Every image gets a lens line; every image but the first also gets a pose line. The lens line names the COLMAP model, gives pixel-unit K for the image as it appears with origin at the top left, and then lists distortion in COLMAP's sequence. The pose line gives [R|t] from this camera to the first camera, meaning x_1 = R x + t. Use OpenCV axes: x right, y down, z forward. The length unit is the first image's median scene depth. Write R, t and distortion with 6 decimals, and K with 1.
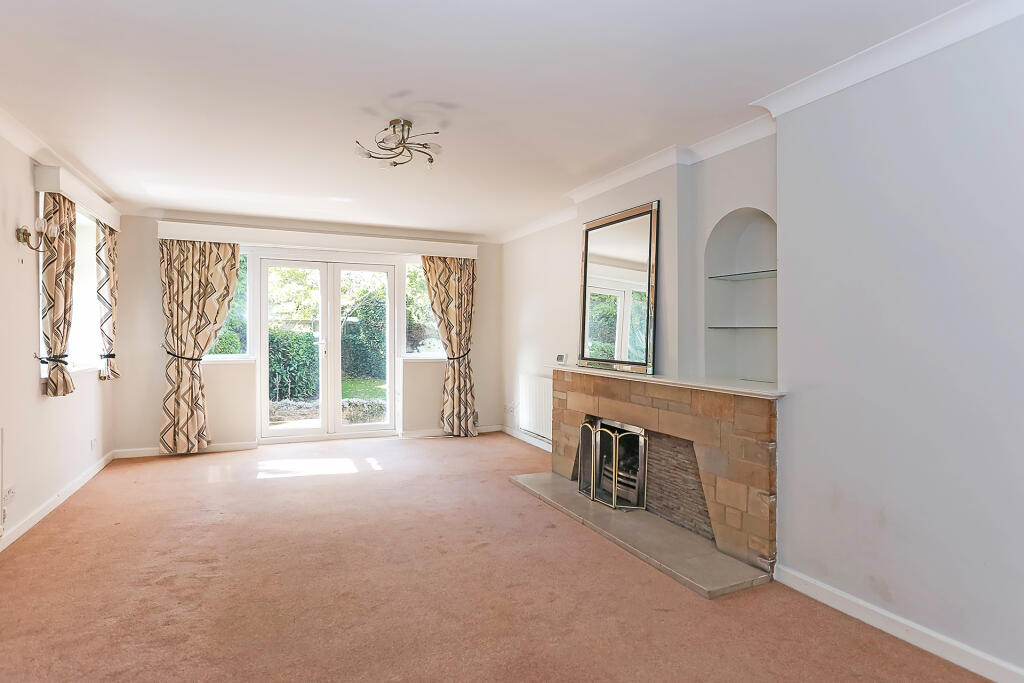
lens RADIAL K [[514.3, 0, 517.6], [0, 514.3, 344.5], [0, 0, 1]] dist [-0.002159, -0.000032]
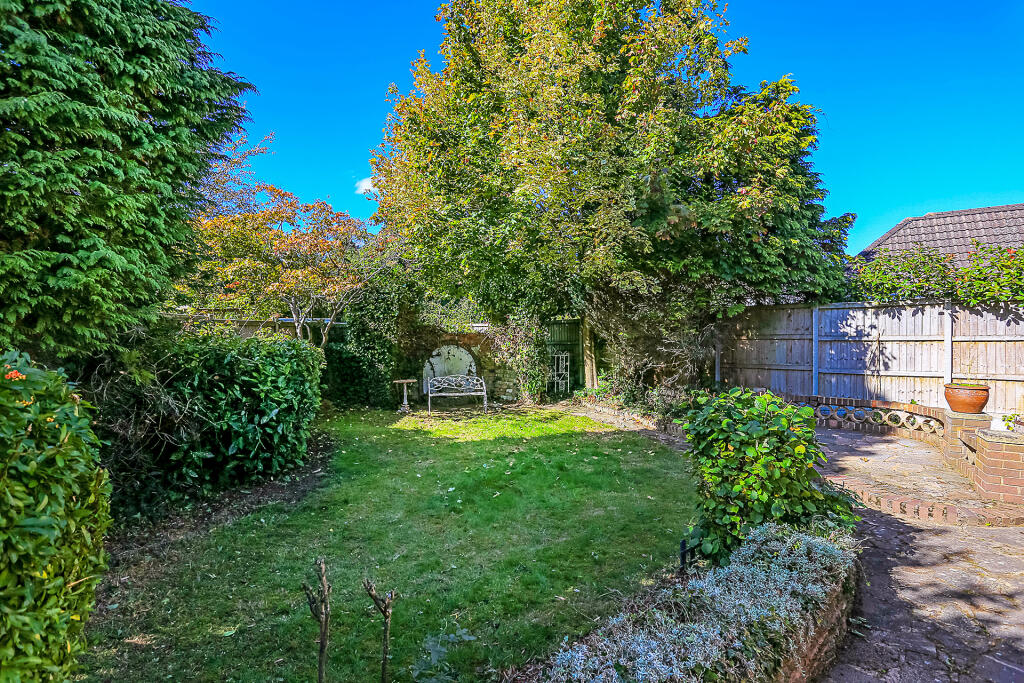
lens RADIAL K [[514.3, 0, 517.6], [0, 514.3, 344.5], [0, 0, 1]] dist [-0.002159, -0.000032]
pose [[0.993935, -0.019331, 0.108260, -0.668720], [0.020030, 0.999785, -0.005372, -0.037544], [-0.108133, 0.007508, 0.994108, 1.307631]]
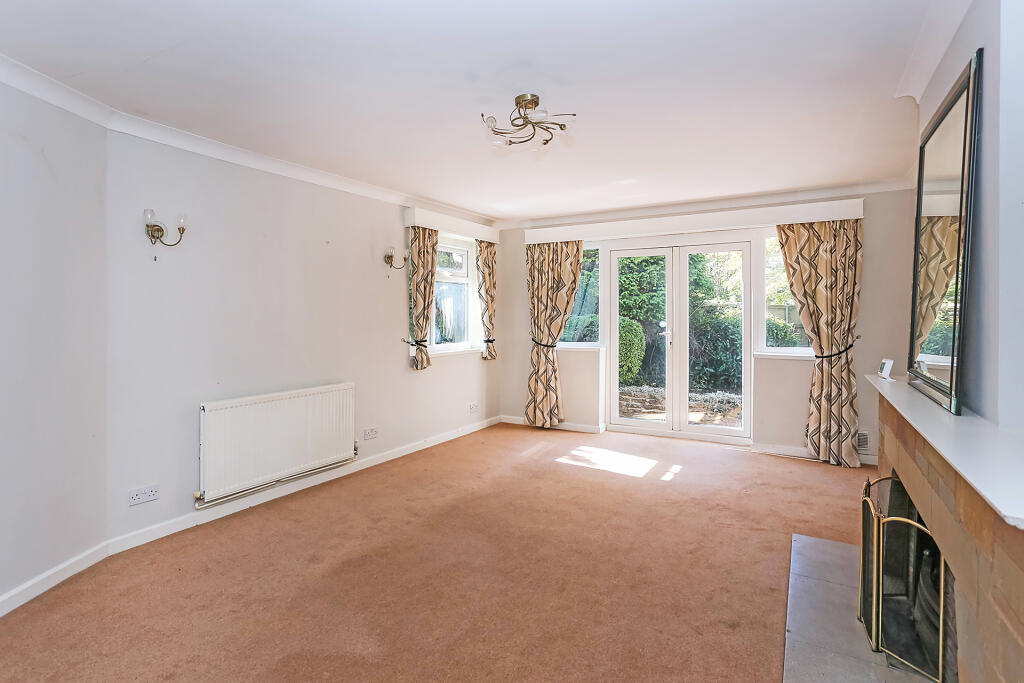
lens RADIAL K [[534.0, 0, 513.6], [0, 534.0, 322.1], [0, 0, 1]] dist [-0.050754, 0.000117]
pose [[0.581048, 0.001464, -0.813868, 0.293399], [-0.012749, 0.999892, -0.007304, -0.014750], [0.813769, 0.014620, 0.581004, 0.246527]]
